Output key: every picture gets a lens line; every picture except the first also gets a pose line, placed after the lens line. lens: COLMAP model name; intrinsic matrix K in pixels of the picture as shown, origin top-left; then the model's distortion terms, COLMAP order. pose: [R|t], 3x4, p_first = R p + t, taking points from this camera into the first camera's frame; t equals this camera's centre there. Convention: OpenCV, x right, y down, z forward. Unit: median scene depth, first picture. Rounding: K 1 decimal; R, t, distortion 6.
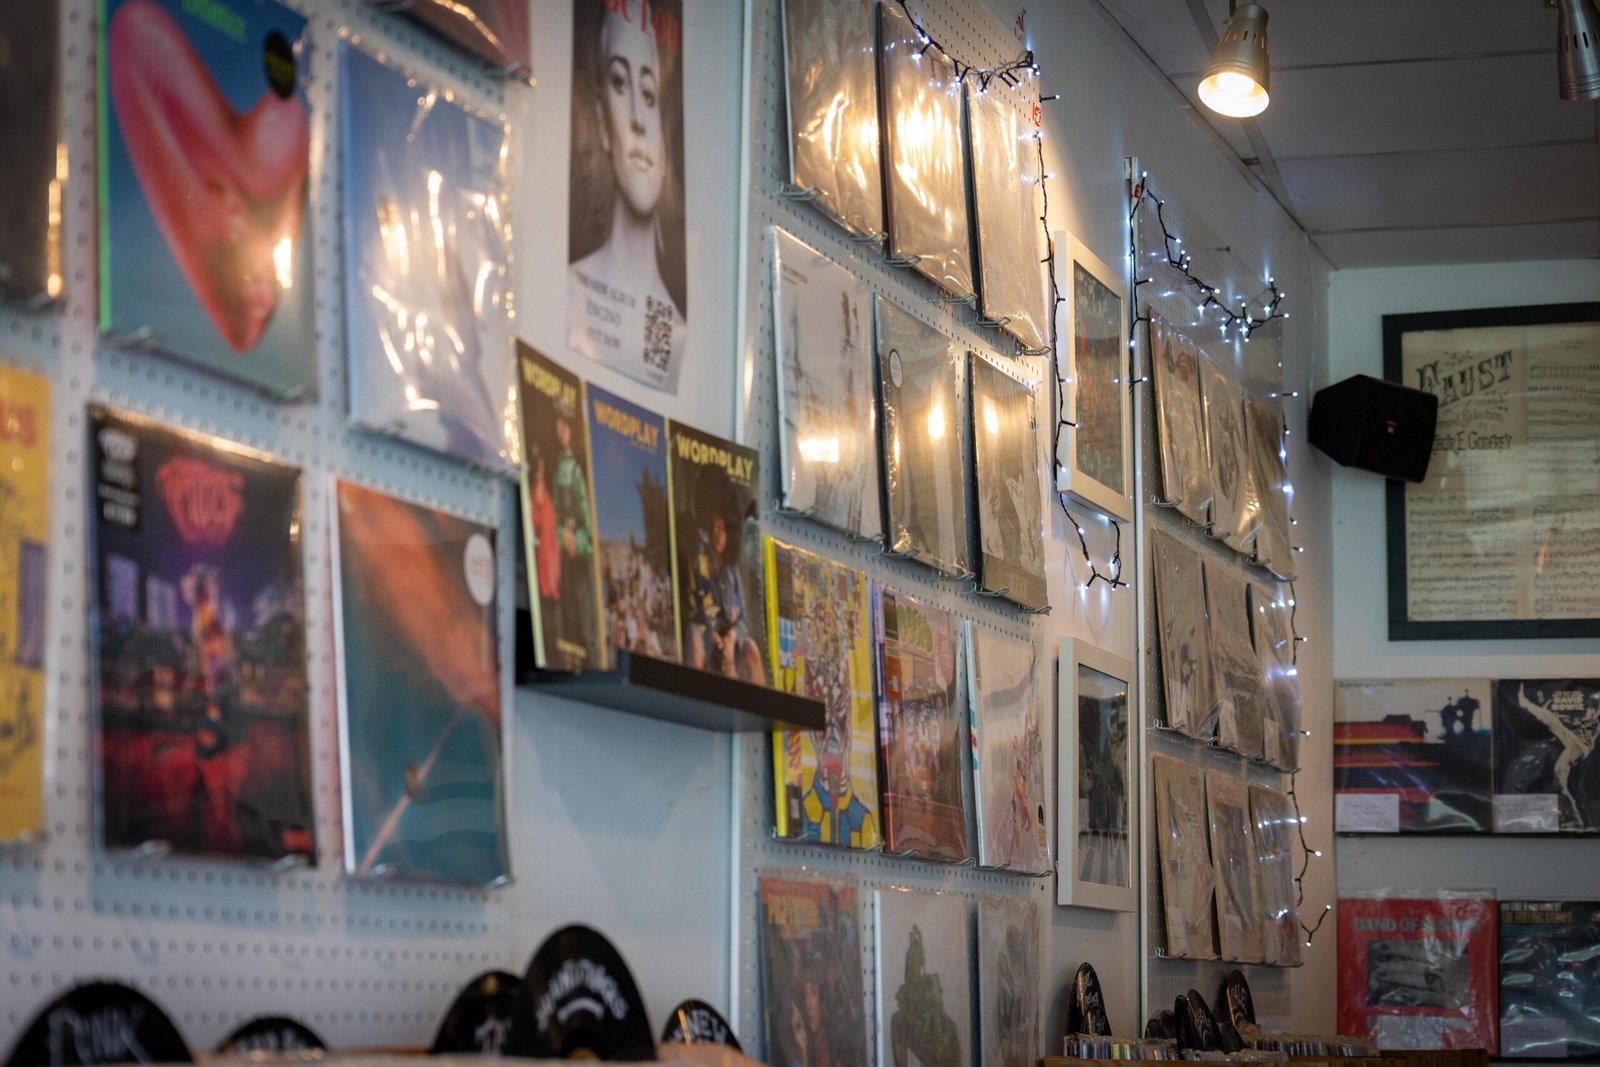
lens RADIAL K [[1678.3, 0, 745.0], [0, 1678.3, 535.2], [0, 0, 1]] dist [-0.055277, -0.003238]
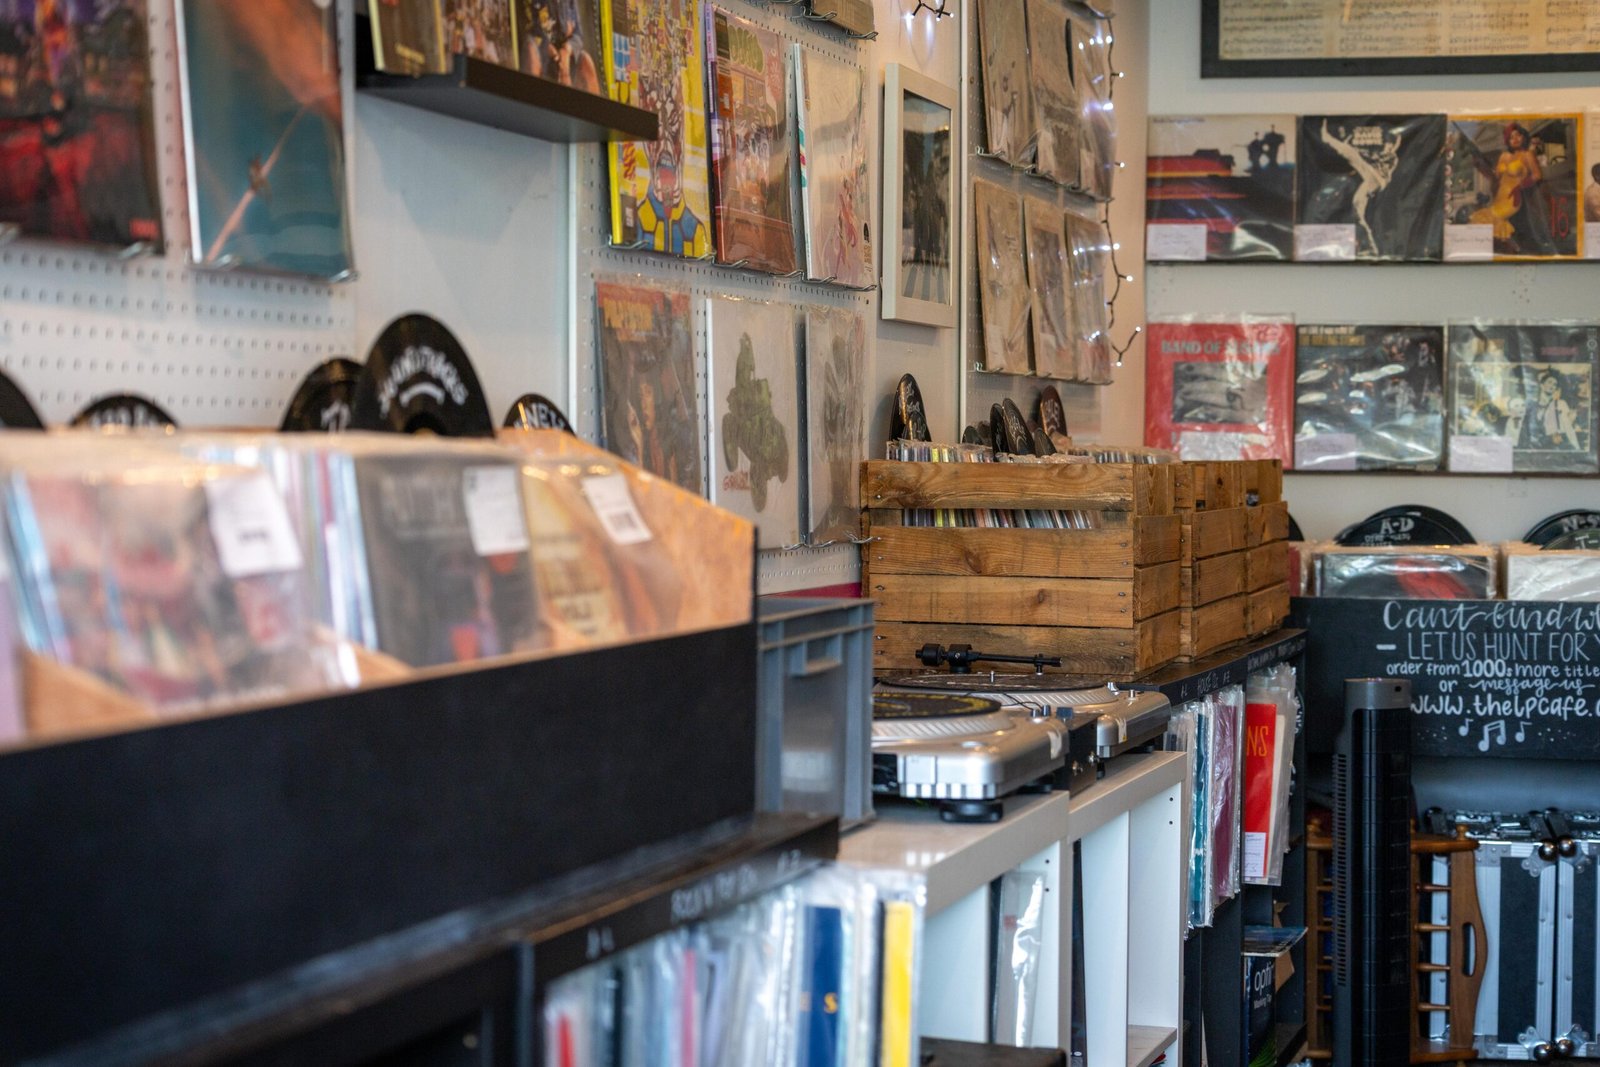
lens RADIAL K [[1678.3, 0, 745.0], [0, 1678.3, 535.2], [0, 0, 1]] dist [-0.055277, -0.003238]
pose [[0.998589, -0.006373, 0.052723, 0.044654], [-0.000206, 0.992302, 0.123843, 0.227038], [-0.053106, -0.123679, 0.990900, -0.060869]]
